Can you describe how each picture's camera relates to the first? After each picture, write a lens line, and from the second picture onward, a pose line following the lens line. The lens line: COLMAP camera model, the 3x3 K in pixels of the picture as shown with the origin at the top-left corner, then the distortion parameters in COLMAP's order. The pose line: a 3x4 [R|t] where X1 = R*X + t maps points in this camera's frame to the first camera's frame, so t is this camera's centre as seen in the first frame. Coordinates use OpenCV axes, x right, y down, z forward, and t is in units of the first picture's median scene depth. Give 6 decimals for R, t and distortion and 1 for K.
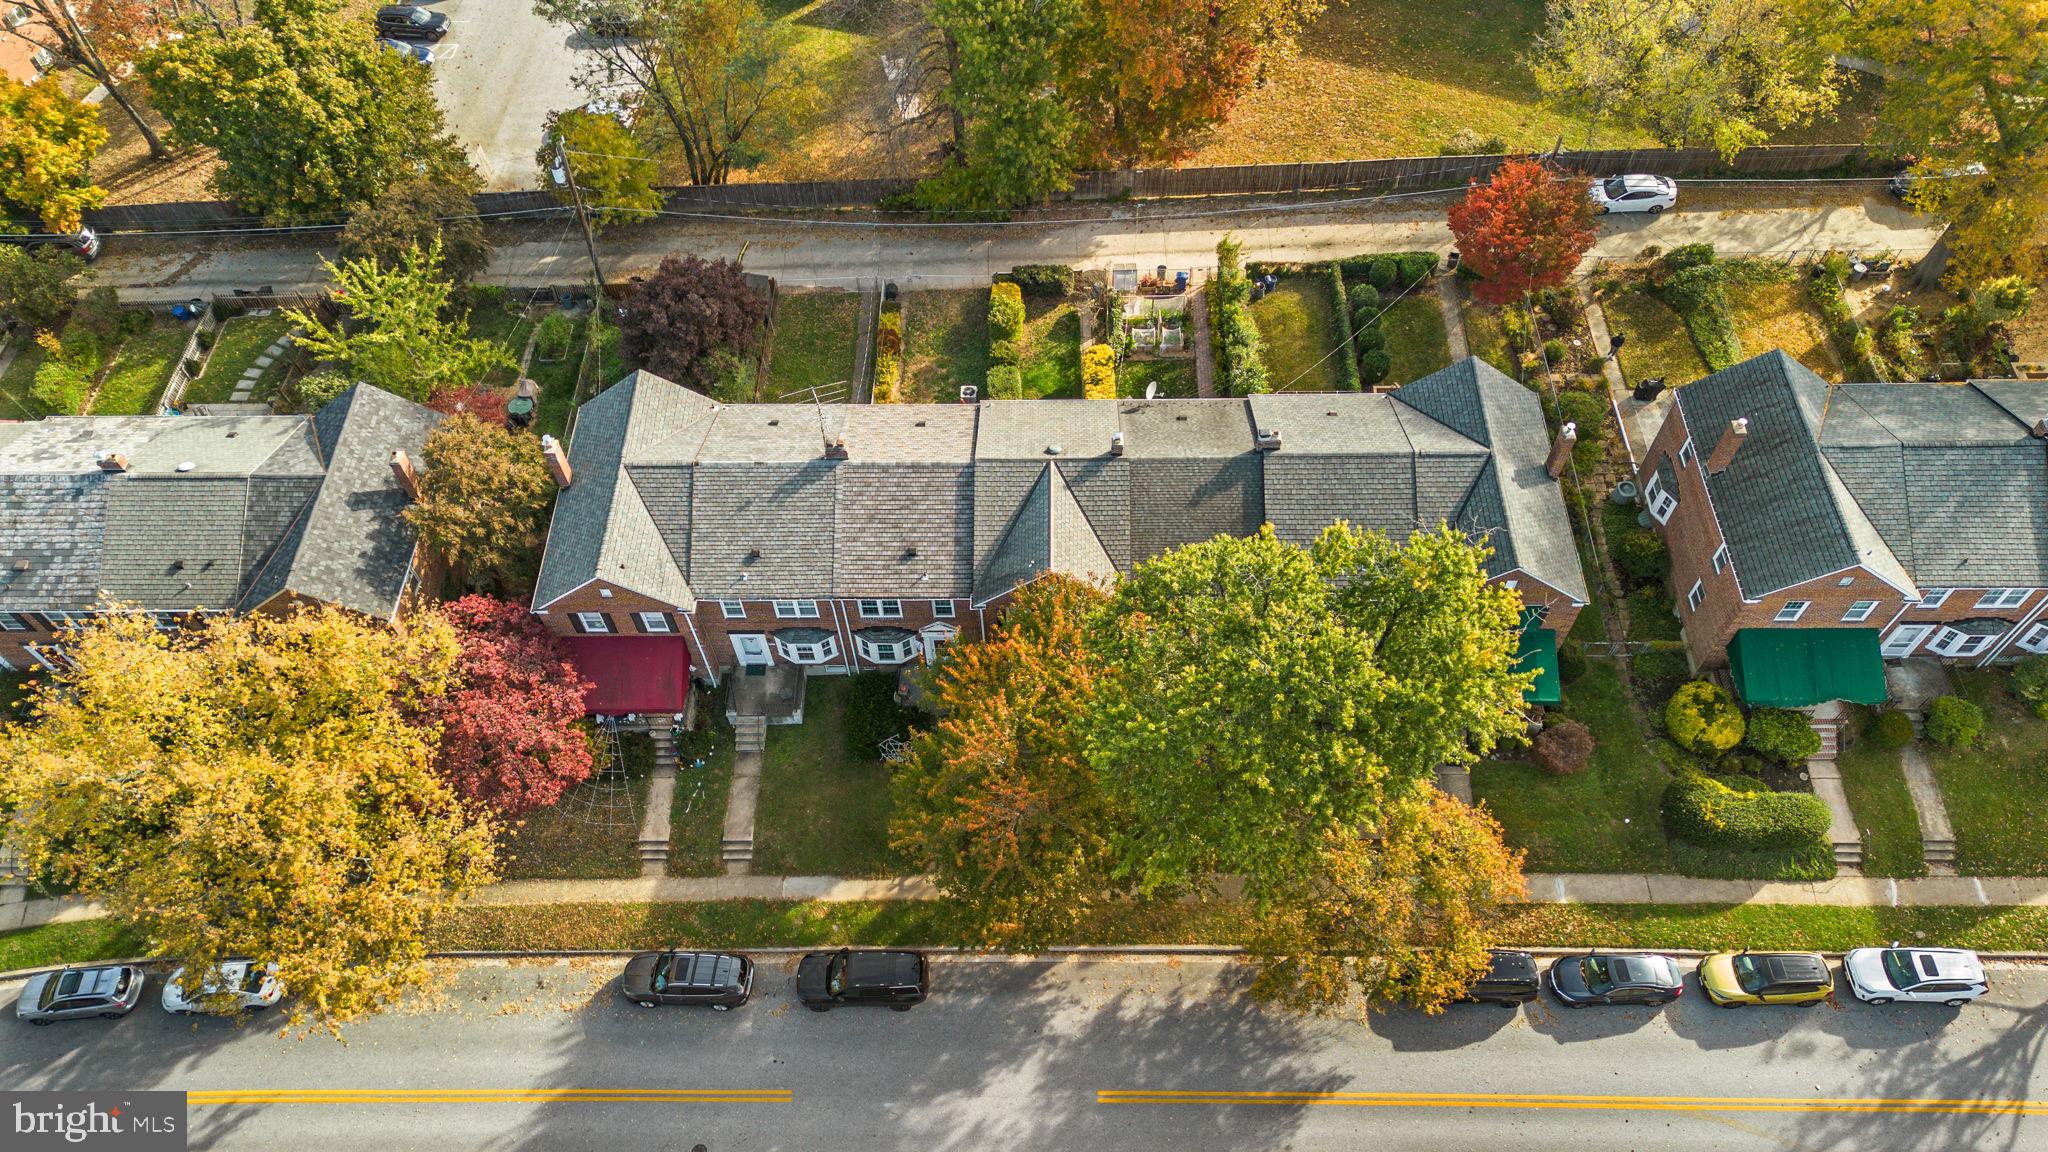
lens RADIAL K [[1426.0, 0, 1015.5], [0, 1426.0, 576.6], [0, 0, 1]] dist [0.060169, -0.053314]
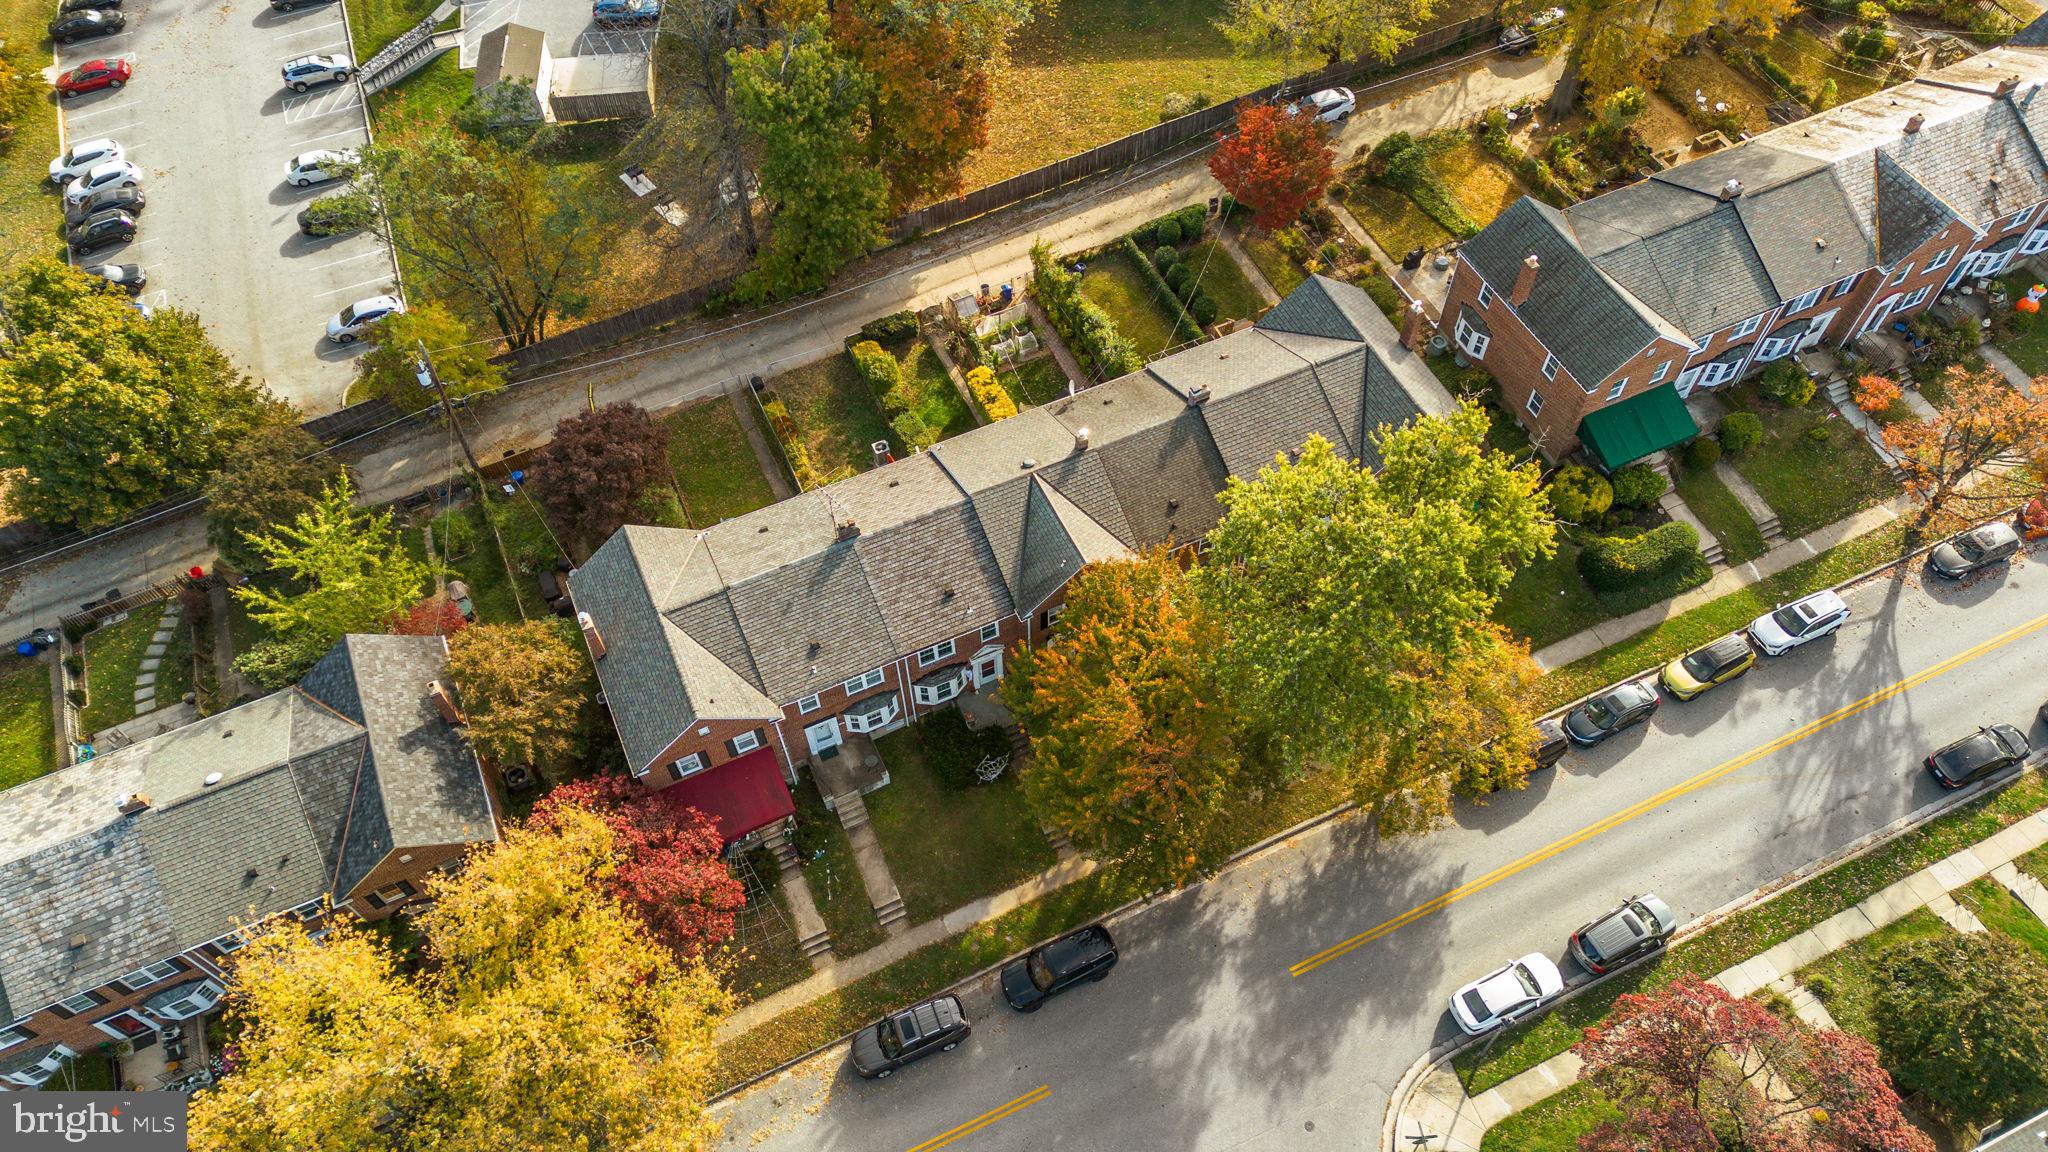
lens RADIAL K [[1426.0, 0, 1015.5], [0, 1426.0, 576.6], [0, 0, 1]] dist [0.060169, -0.053314]
pose [[0.904839, -0.348989, 0.243871, -0.278943], [0.350698, 0.935723, 0.037854, -0.050978], [-0.241407, 0.051273, 0.969069, -0.072157]]
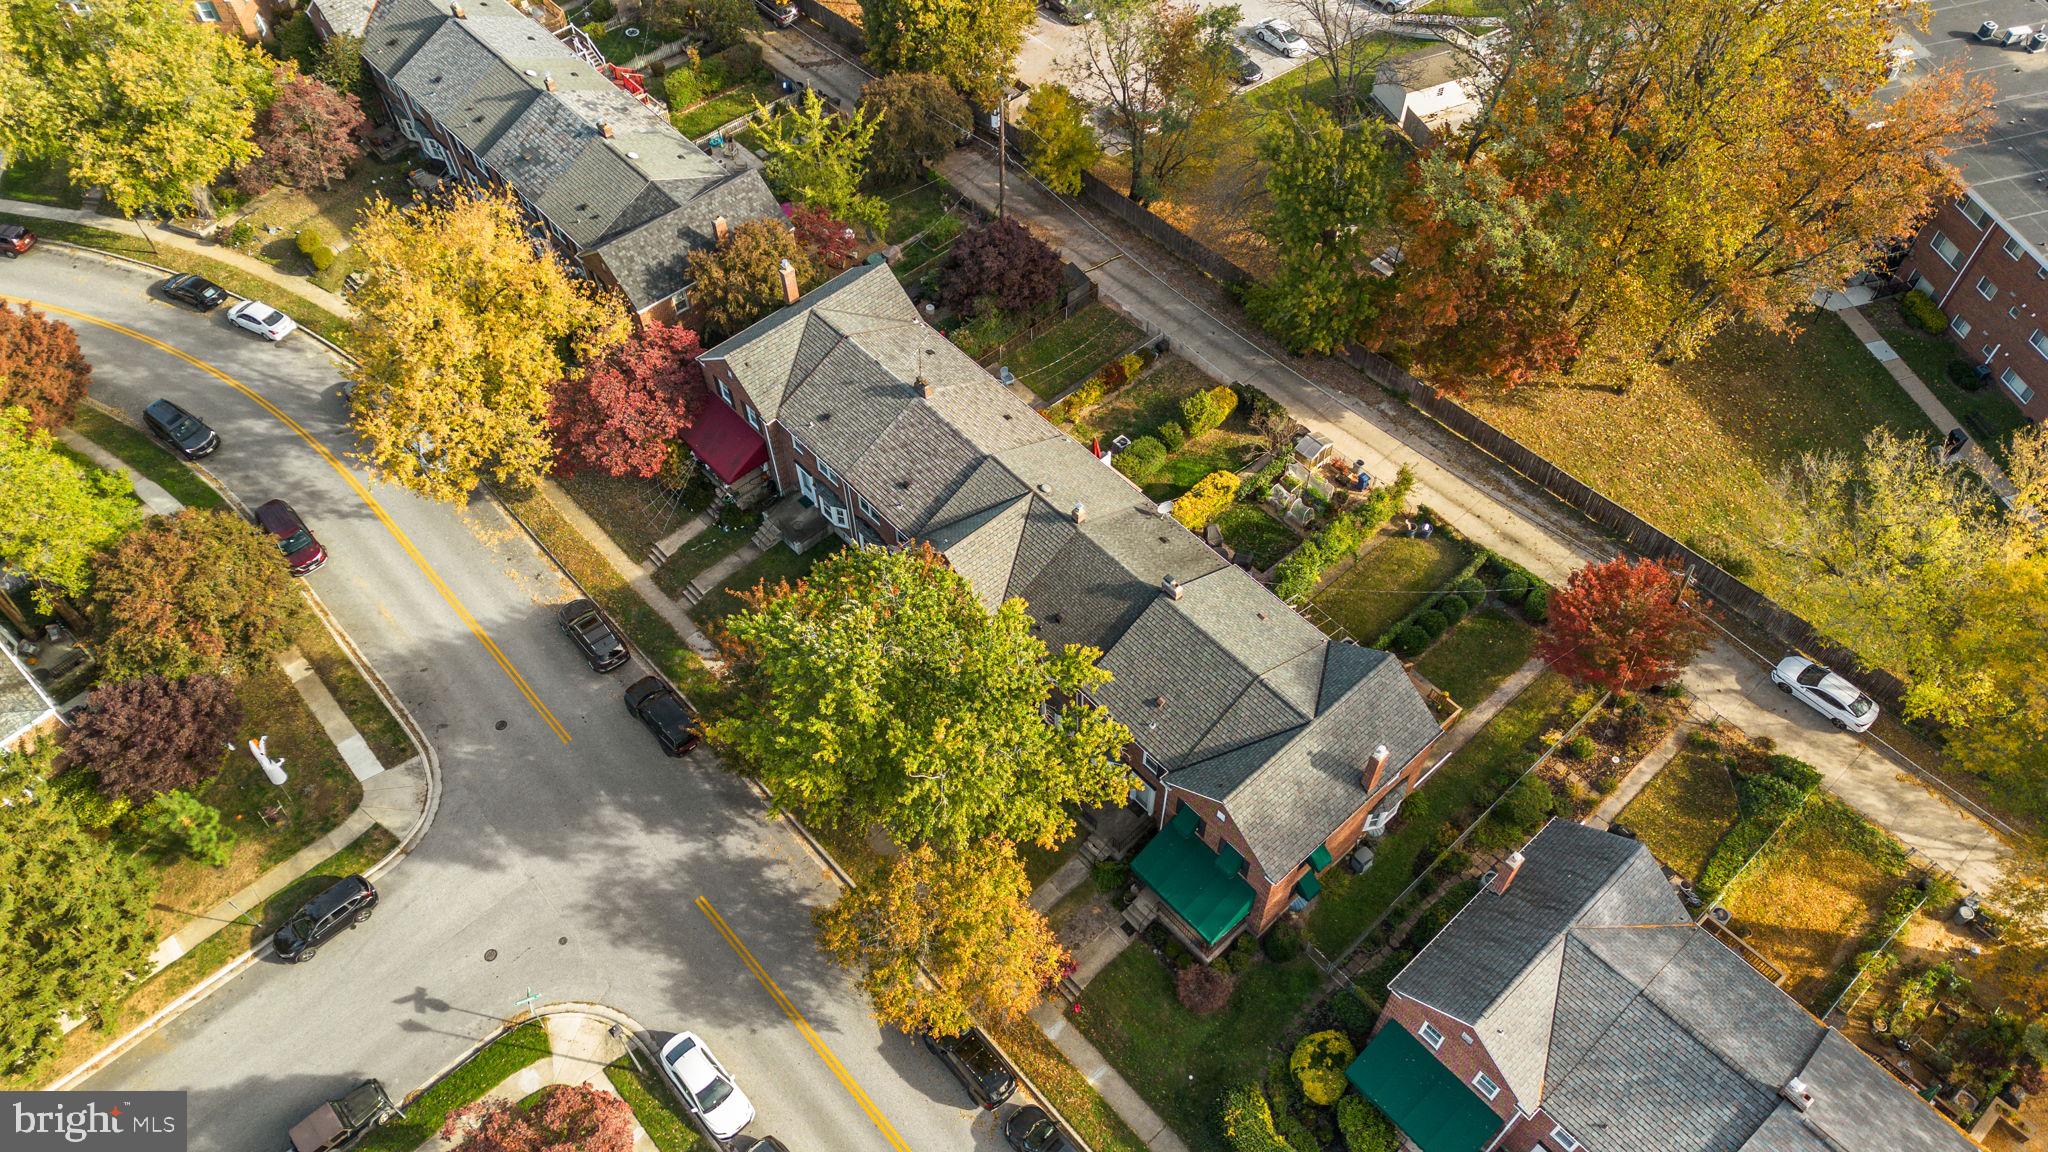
lens RADIAL K [[1426.0, 0, 1015.5], [0, 1426.0, 576.6], [0, 0, 1]] dist [0.060169, -0.053314]
pose [[0.679337, 0.598428, -0.424717, 0.540005], [-0.609665, 0.782383, 0.127220, -0.162766], [0.408423, 0.172510, 0.896343, -0.047780]]
